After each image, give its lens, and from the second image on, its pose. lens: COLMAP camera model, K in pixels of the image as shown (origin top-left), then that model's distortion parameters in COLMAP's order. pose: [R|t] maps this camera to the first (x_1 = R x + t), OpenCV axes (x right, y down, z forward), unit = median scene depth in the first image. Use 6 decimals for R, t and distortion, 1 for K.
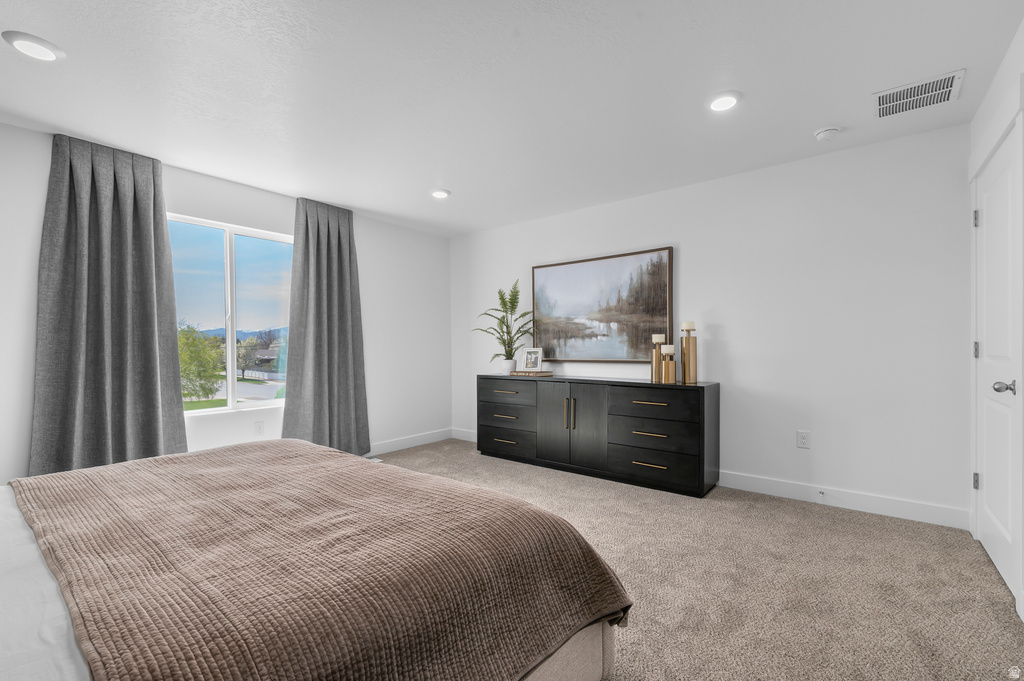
lens RADIAL K [[444.2, 0, 513.1], [0, 444.2, 348.7], [0, 0, 1]] dist [-0.000766, -0.000188]
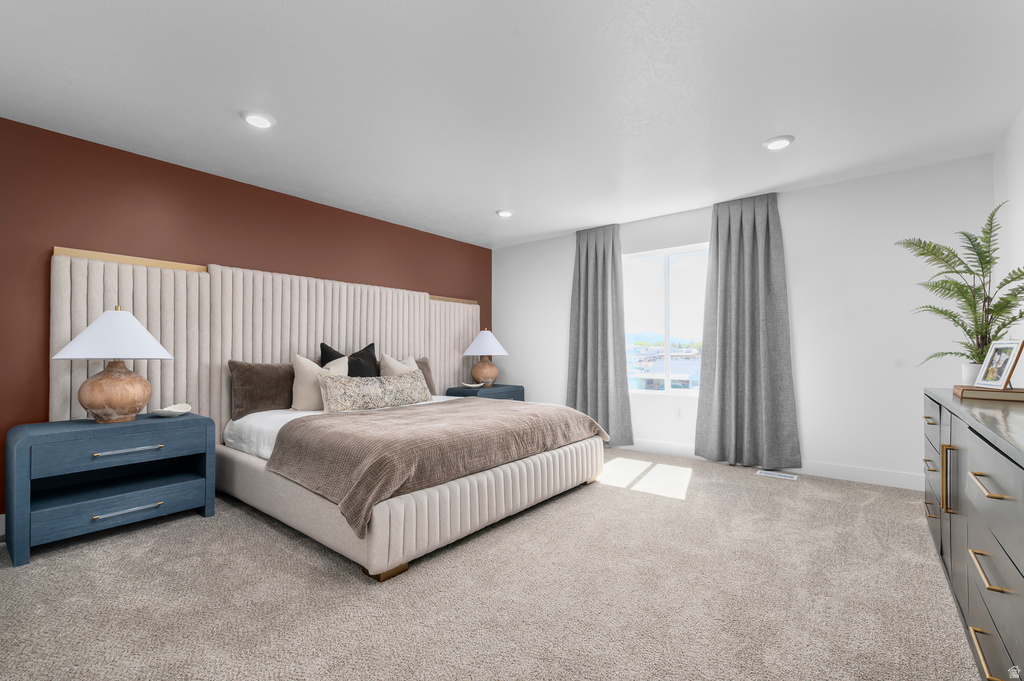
lens RADIAL K [[444.2, 0, 514.0], [0, 444.2, 342.6], [0, 0, 1]] dist [-0.000766, -0.000188]
pose [[0.003684, -0.015940, -0.999866, 0.572873], [-0.004469, 0.999863, -0.015956, 0.011788], [0.999983, 0.004528, 0.003612, 0.505186]]
